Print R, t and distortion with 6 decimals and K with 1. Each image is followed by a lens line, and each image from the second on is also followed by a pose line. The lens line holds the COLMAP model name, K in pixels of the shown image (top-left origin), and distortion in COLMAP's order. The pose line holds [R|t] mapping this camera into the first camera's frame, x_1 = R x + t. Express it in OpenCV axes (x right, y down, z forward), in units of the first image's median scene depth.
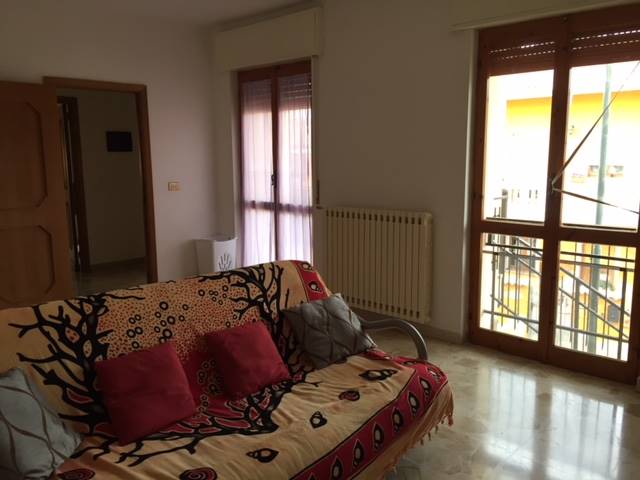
lens RADIAL K [[541.1, 0, 319.1], [0, 541.1, 238.3], [0, 0, 1]] dist [0.016535, -0.015978]
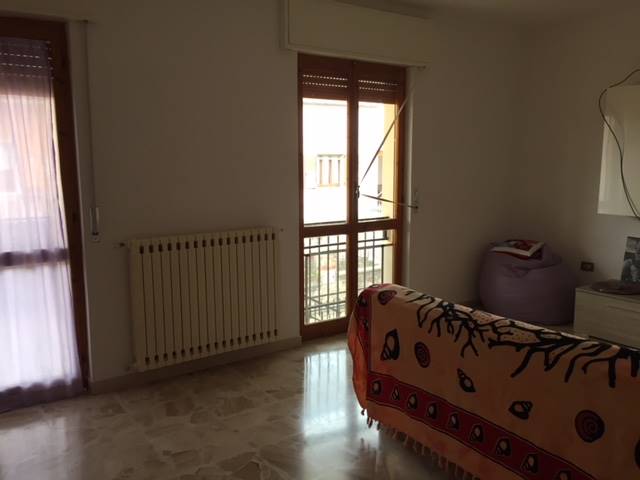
lens RADIAL K [[541.1, 0, 319.5], [0, 541.1, 241.8], [0, 0, 1]] dist [0.016535, -0.015978]
pose [[0.204392, -0.131324, 0.970040, -0.804364], [0.163024, 0.981688, 0.098551, -0.112614], [-0.965219, 0.137997, 0.222058, 0.768824]]
